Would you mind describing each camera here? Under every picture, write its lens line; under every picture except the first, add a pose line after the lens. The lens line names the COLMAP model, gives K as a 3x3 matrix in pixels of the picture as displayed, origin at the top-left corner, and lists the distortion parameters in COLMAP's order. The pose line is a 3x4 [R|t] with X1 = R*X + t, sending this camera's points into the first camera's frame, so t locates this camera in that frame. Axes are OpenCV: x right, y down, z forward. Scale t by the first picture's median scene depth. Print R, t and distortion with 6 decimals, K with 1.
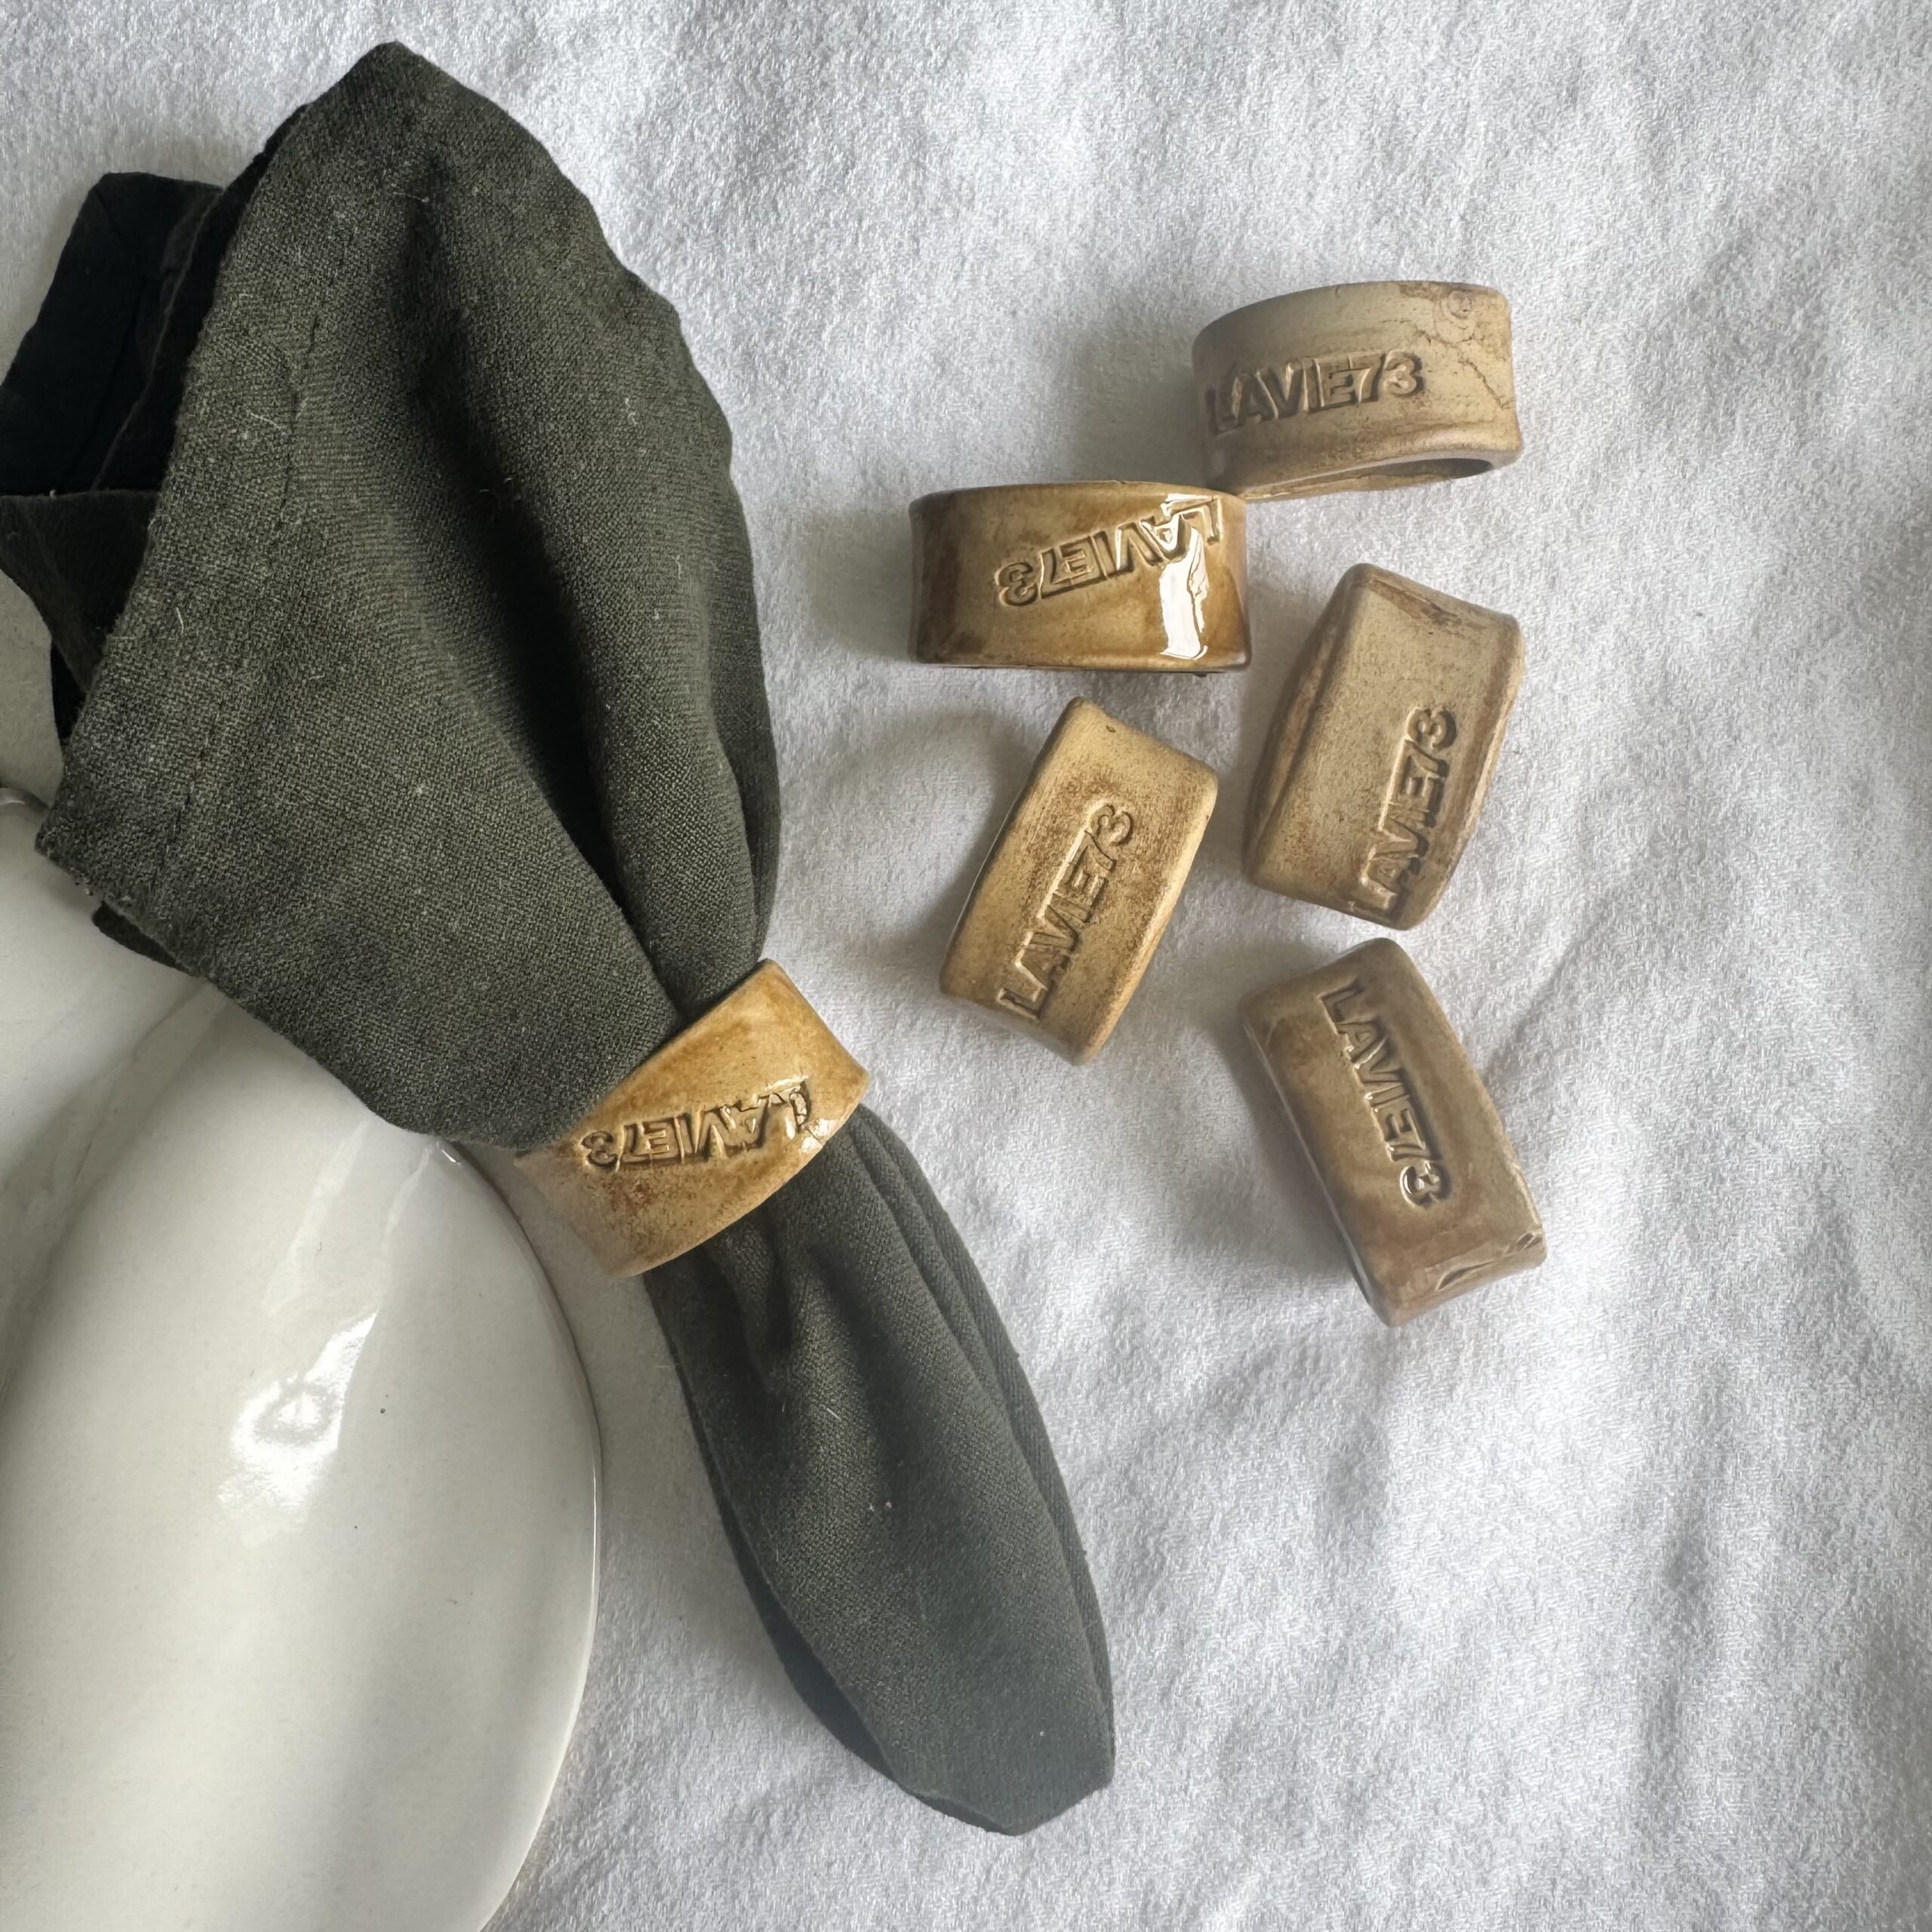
lens RADIAL K [[1503.7, 0, 971.3], [0, 1503.7, 929.8], [0, 0, 1]] dist [-0.060516, 0.049586]
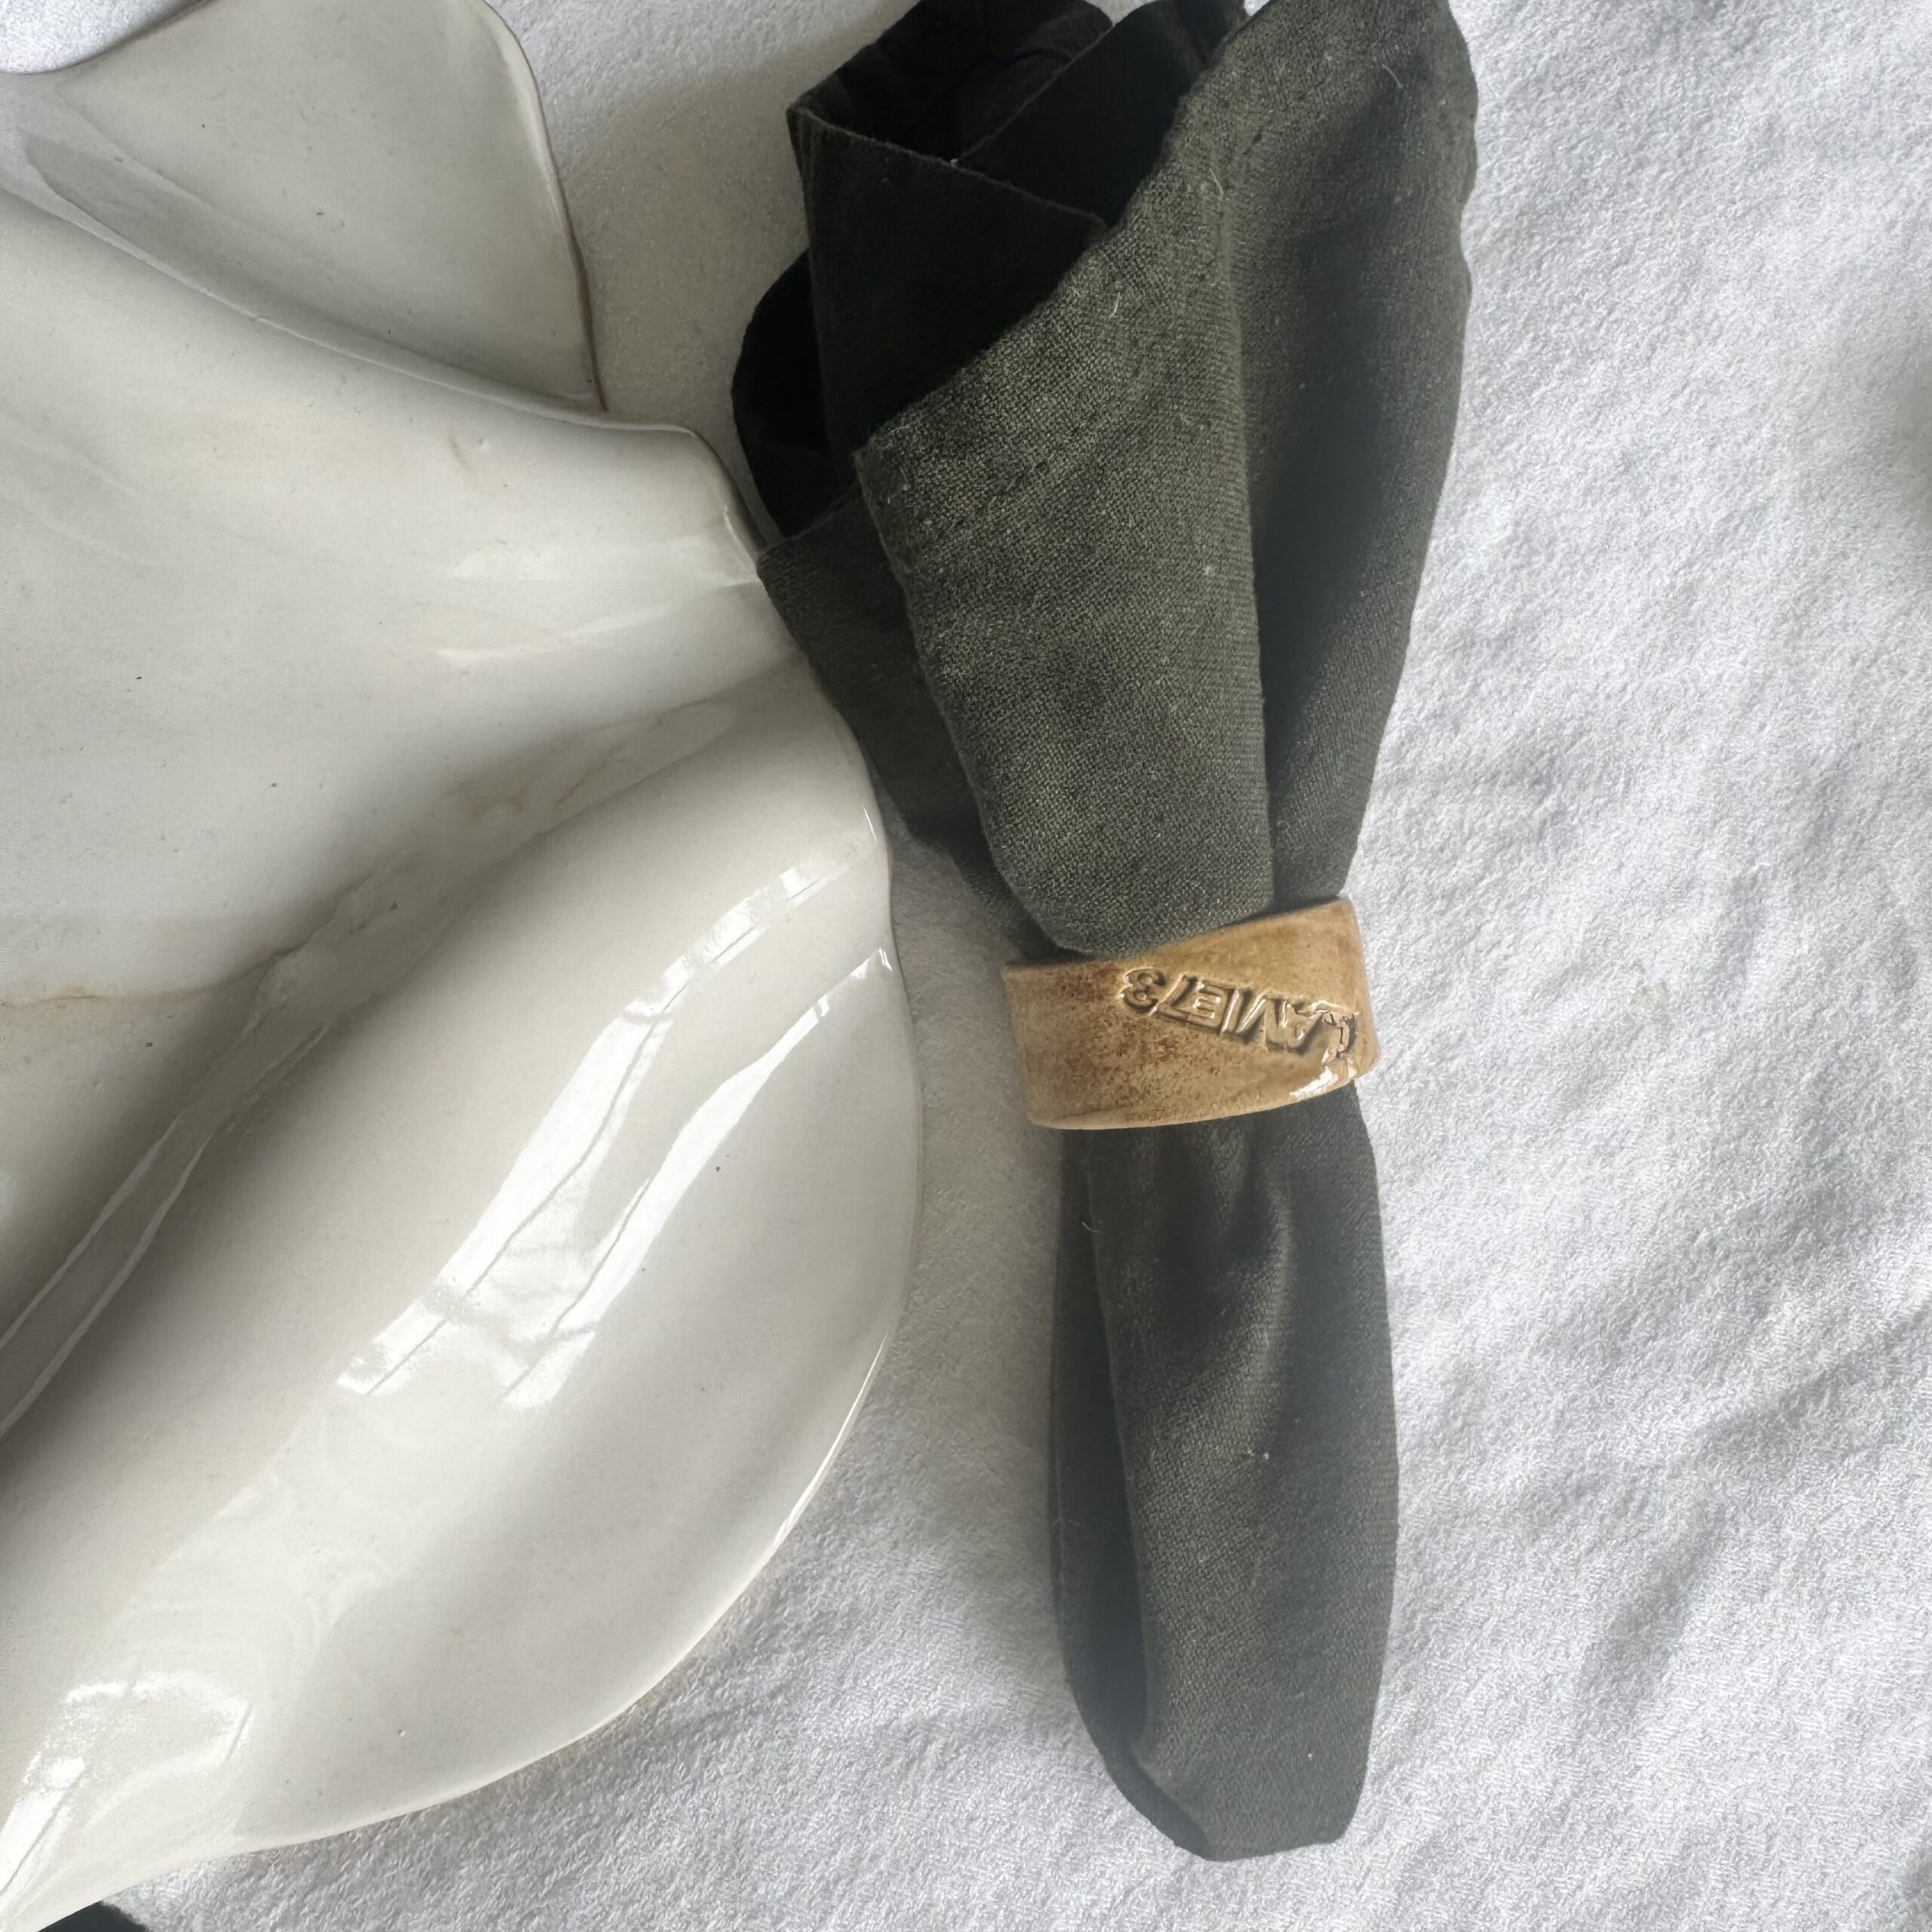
lens RADIAL K [[1503.7, 0, 971.3], [0, 1503.7, 929.8], [0, 0, 1]] dist [-0.060516, 0.049586]
pose [[0.910382, 0.413357, 0.018449, -0.336246], [-0.408441, 0.904898, -0.119735, 0.239733], [-0.066187, 0.101469, 0.992634, 0.031626]]
